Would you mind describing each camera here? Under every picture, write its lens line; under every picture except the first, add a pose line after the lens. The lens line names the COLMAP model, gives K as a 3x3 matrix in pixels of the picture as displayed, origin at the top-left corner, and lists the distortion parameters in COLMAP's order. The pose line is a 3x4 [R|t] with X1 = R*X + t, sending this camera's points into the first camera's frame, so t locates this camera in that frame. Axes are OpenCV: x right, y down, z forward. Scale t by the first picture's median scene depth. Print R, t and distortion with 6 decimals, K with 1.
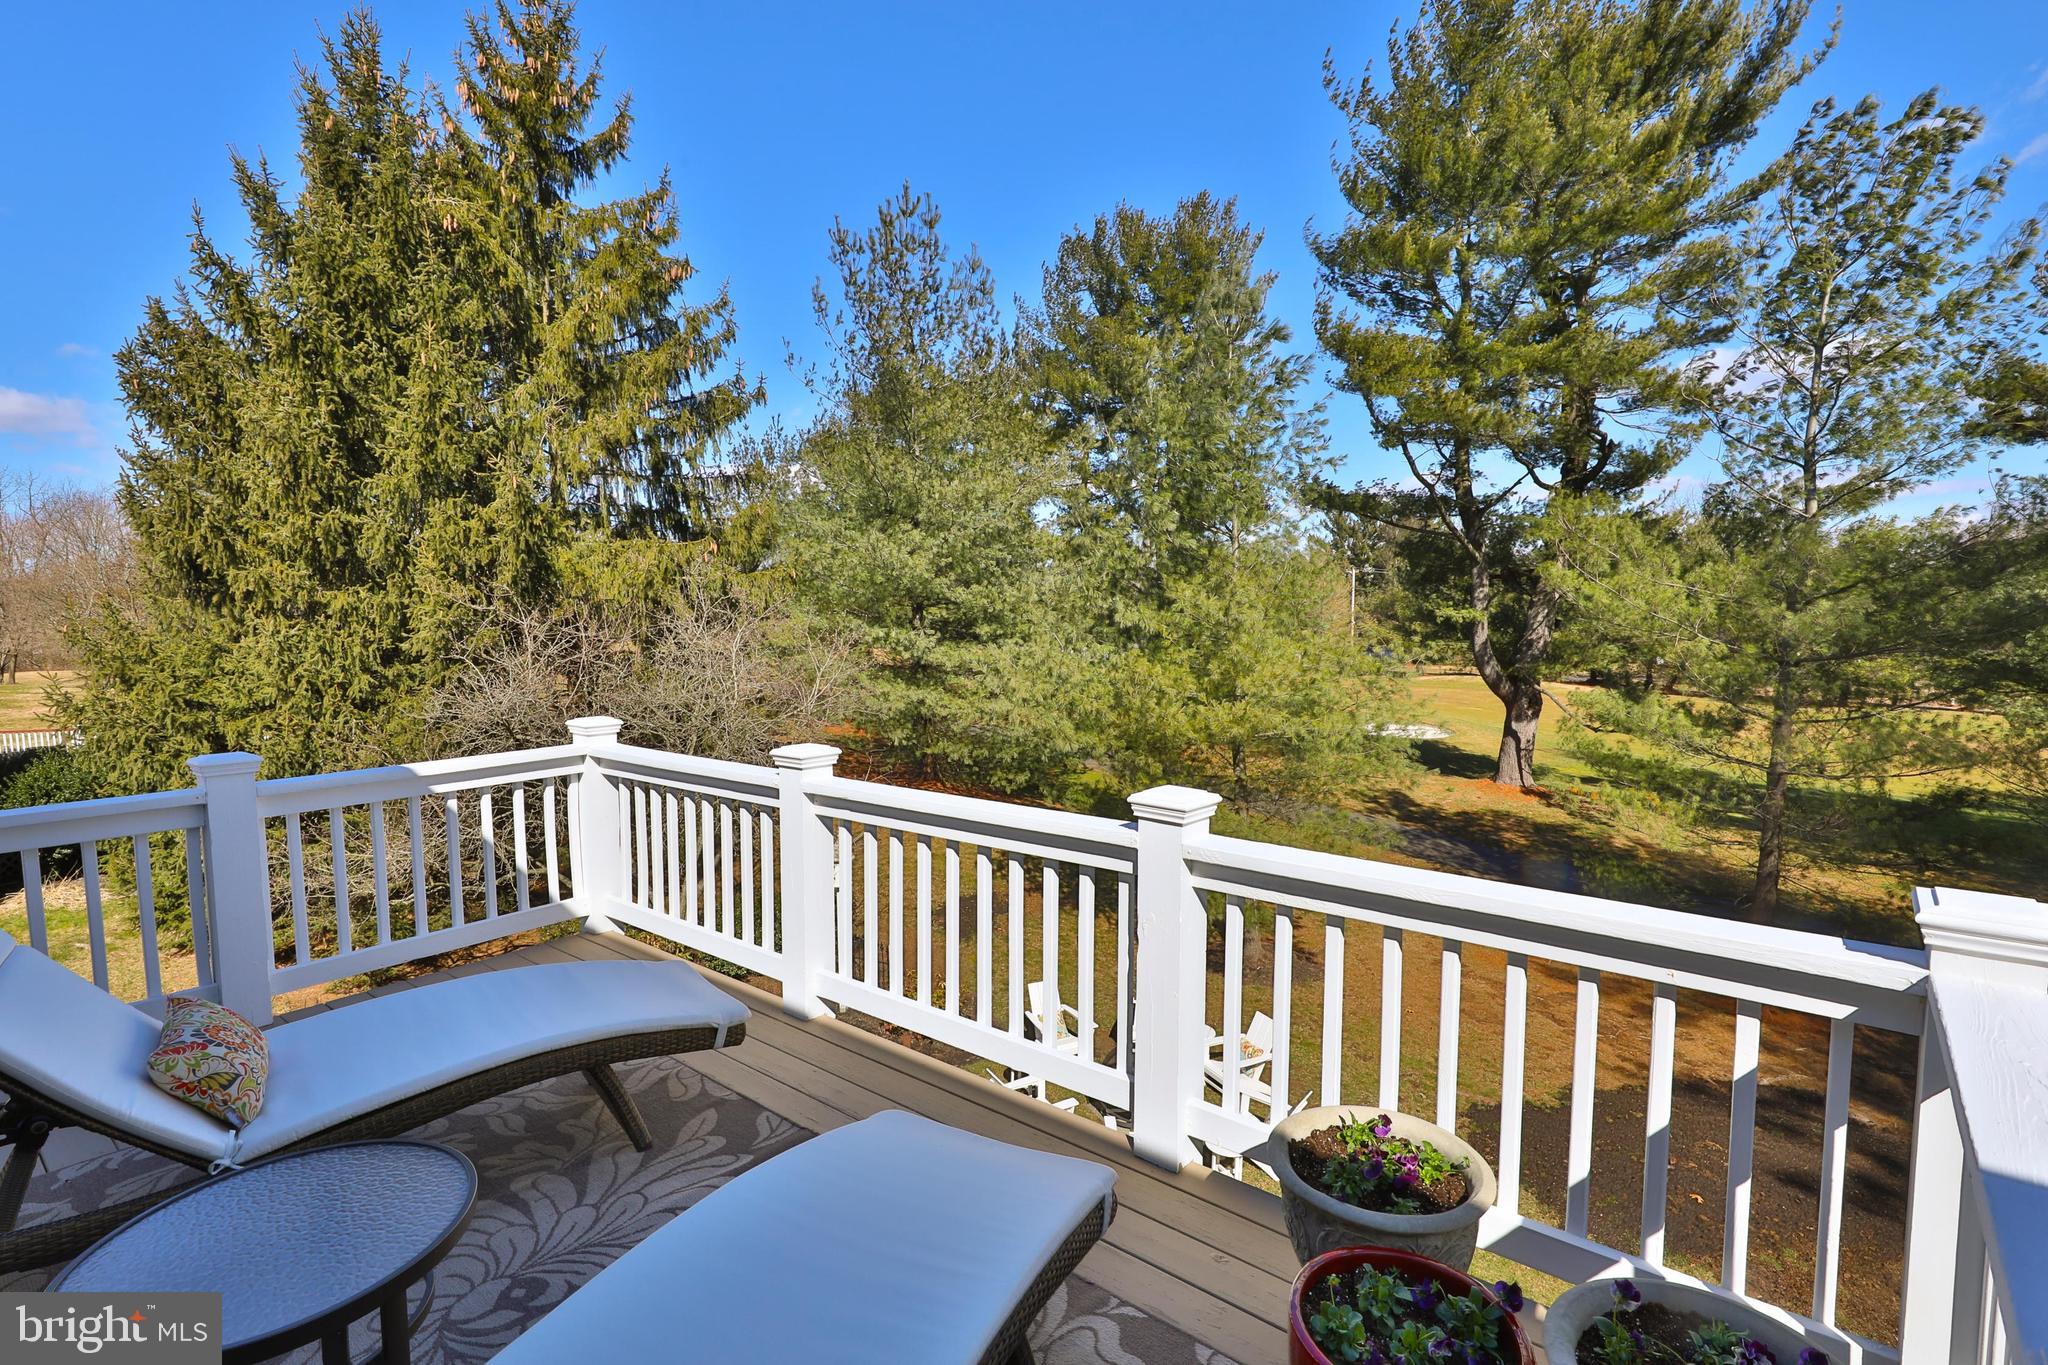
lens RADIAL K [[958.2, 0, 1028.5], [0, 958.2, 713.1], [0, 0, 1]] dist [-0.003403, -0.000656]
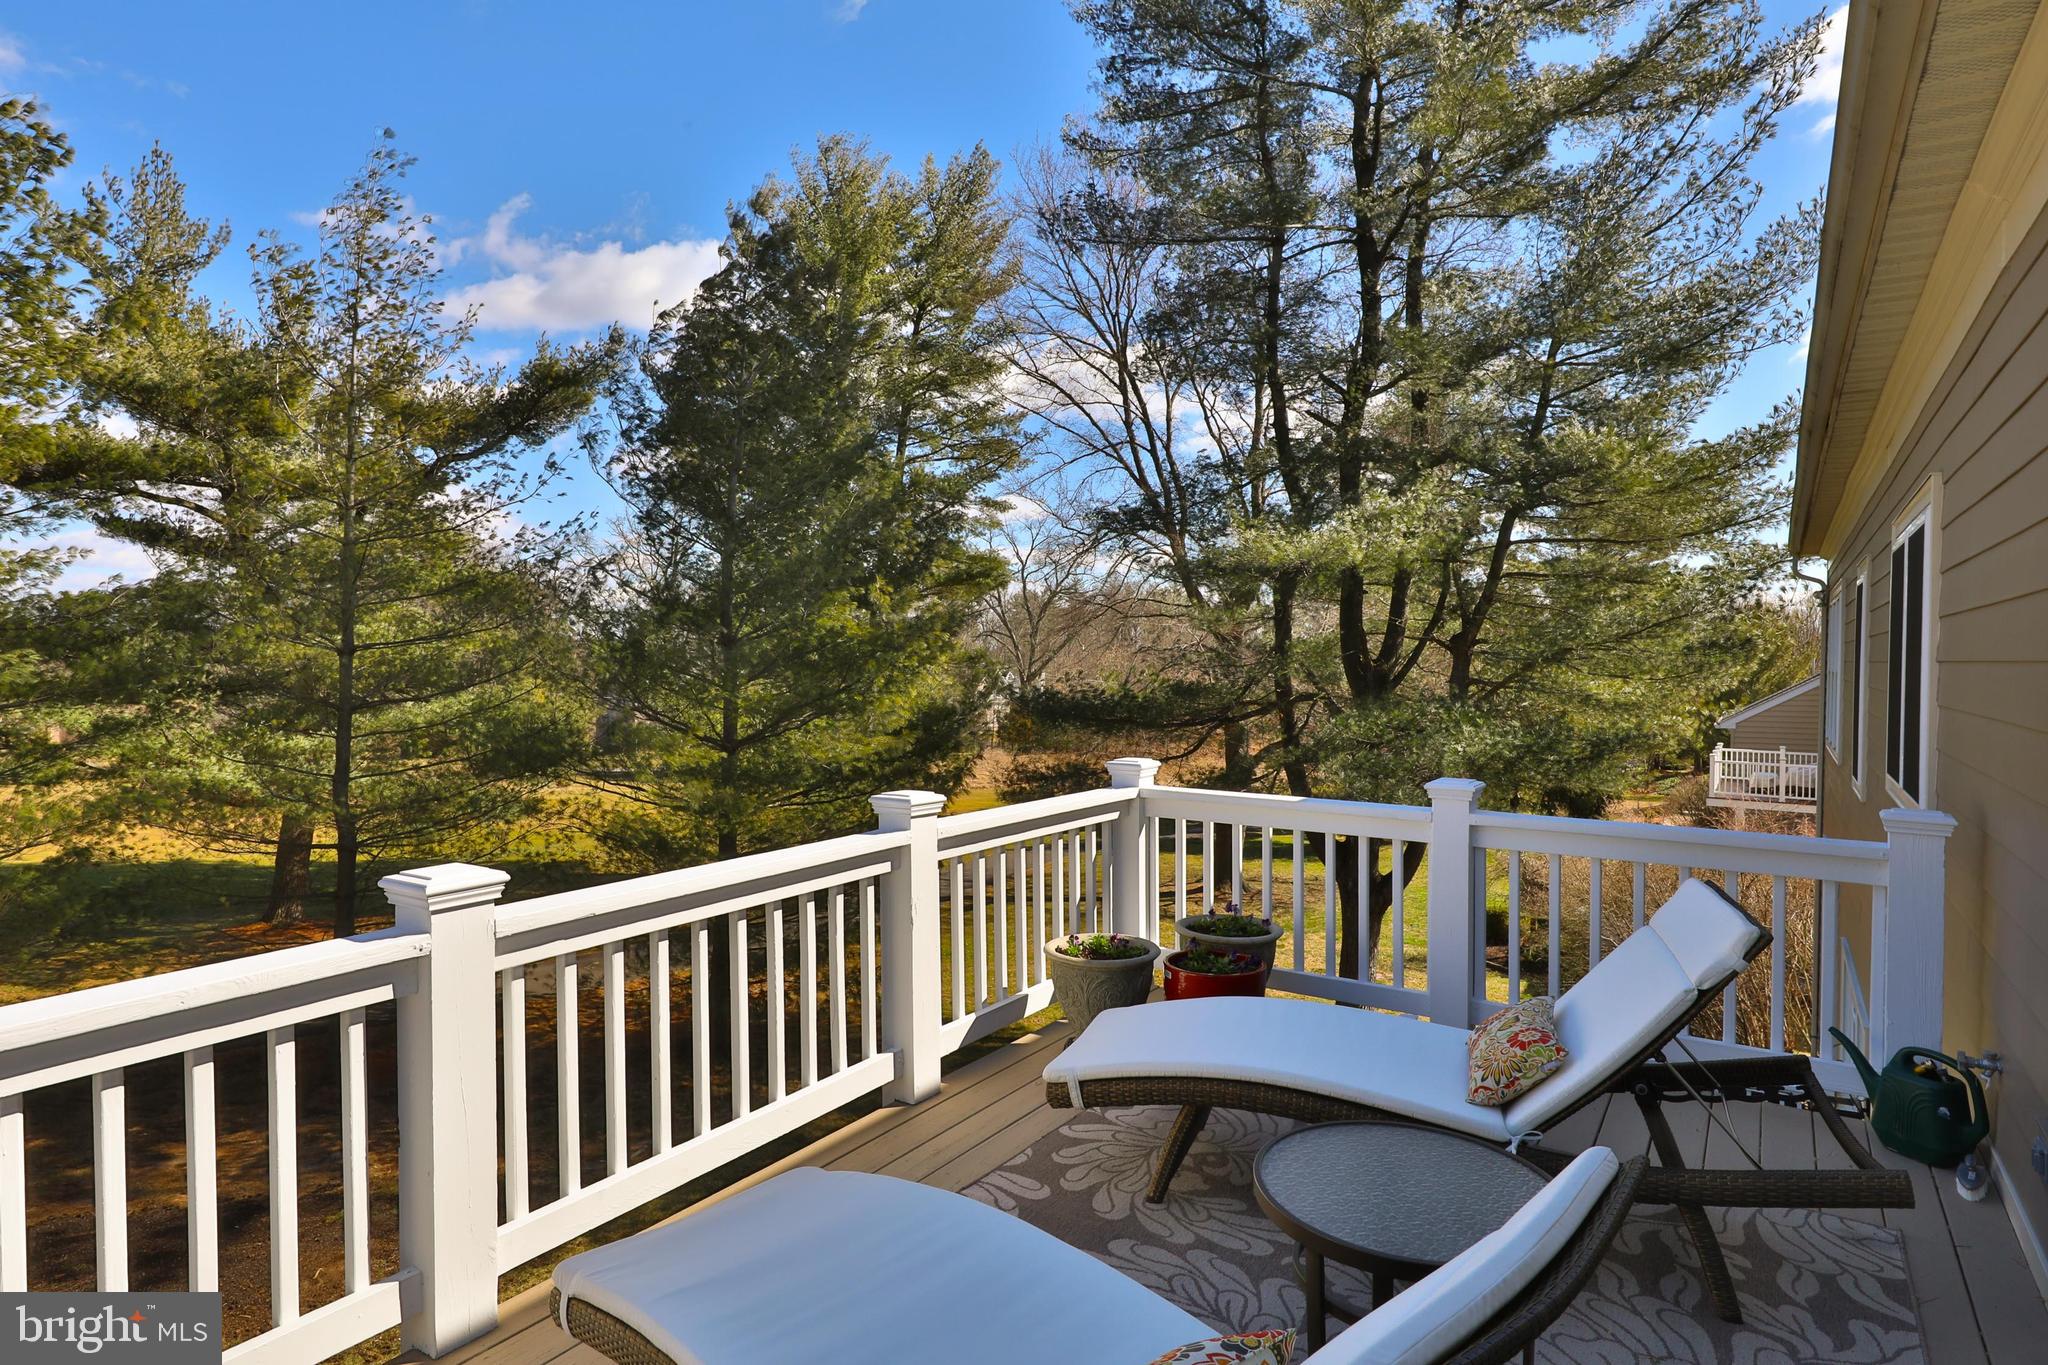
lens RADIAL K [[1072.1, 0, 1014.1], [0, 1072.1, 670.7], [0, 0, 1]] dist [0.007346, 0.001406]
pose [[-0.080161, -0.012977, 0.996697, -1.301093], [0.092303, 0.995522, 0.020385, -0.097539], [-0.992499, 0.093632, -0.078604, 0.989308]]
